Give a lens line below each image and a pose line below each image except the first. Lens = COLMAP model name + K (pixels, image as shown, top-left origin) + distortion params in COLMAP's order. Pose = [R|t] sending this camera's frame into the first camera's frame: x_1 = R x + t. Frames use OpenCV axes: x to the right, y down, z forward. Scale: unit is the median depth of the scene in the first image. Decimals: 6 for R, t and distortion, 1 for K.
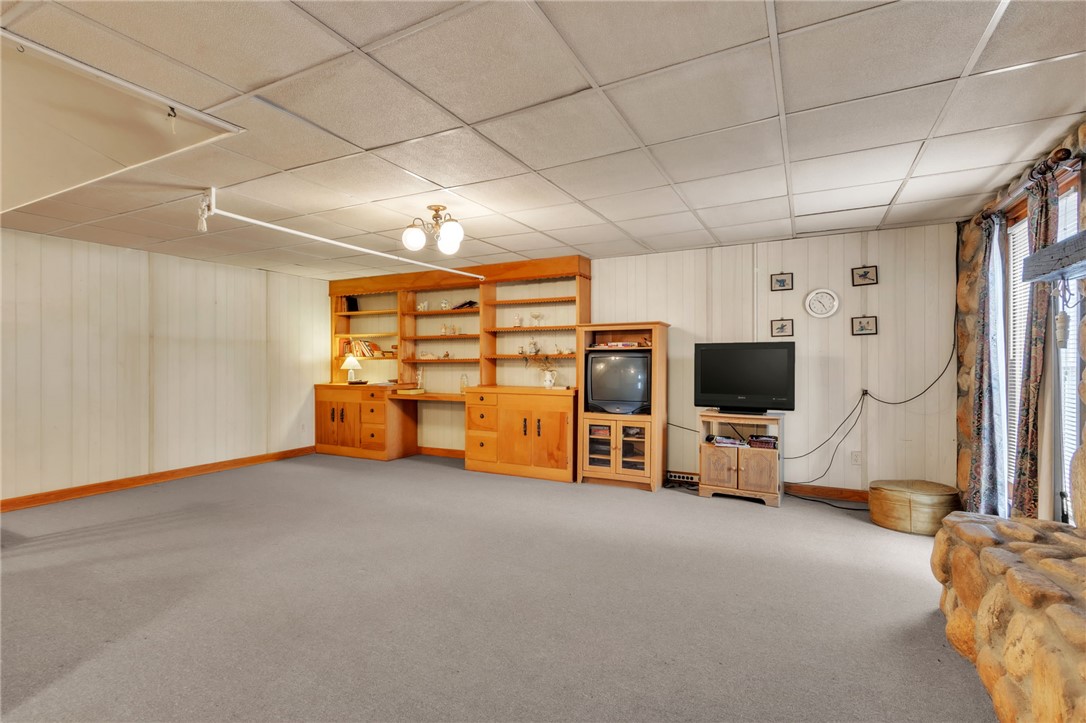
lens RADIAL K [[513.3, 0, 534.1], [0, 513.3, 361.5], [0, 0, 1]] dist [-0.000389, -0.000401]
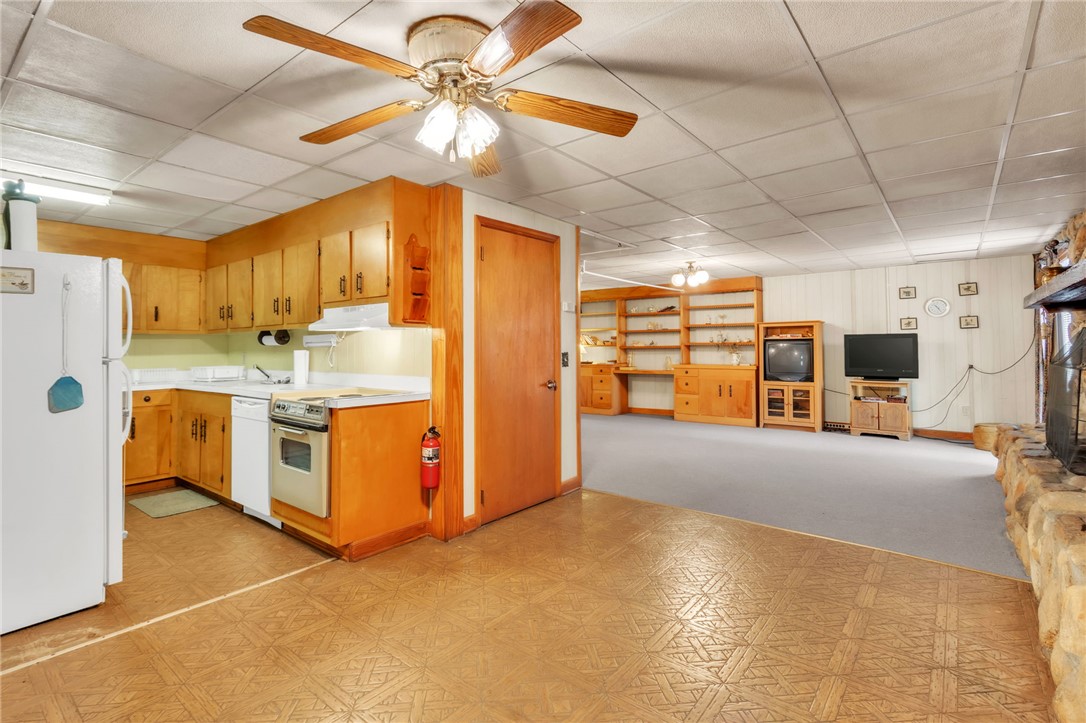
lens RADIAL K [[513.3, 0, 536.3], [0, 513.3, 331.8], [0, 0, 1]] dist [-0.000389, -0.000401]
pose [[0.981747, -0.011987, -0.189813, -0.271145], [0.005918, 0.999454, -0.032512, -0.000018], [0.190099, 0.030796, 0.981282, -0.612105]]
